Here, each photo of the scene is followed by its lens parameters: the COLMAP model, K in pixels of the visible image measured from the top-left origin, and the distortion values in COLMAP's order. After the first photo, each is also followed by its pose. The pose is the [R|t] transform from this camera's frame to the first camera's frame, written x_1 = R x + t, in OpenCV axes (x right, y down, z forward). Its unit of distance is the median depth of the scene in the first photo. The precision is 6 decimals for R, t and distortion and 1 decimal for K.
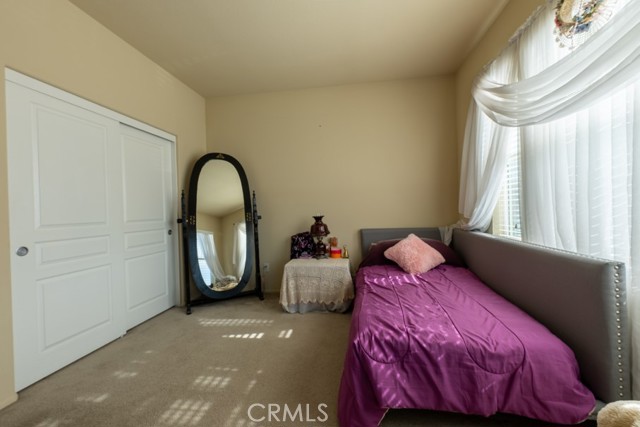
lens RADIAL K [[252.5, 0, 318.8], [0, 252.5, 211.6], [0, 0, 1]] dist [-0.000058, -0.000047]
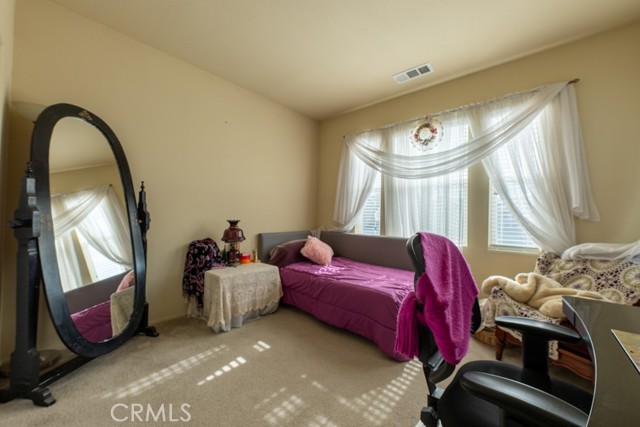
lens RADIAL K [[252.5, 0, 318.8], [0, 252.5, 211.6], [0, 0, 1]] dist [-0.000058, -0.000047]
pose [[0.536522, 0.048096, 0.842515, -0.701636], [-0.027380, 0.998841, -0.039584, 0.016057], [-0.843442, -0.001831, 0.537217, 0.272748]]
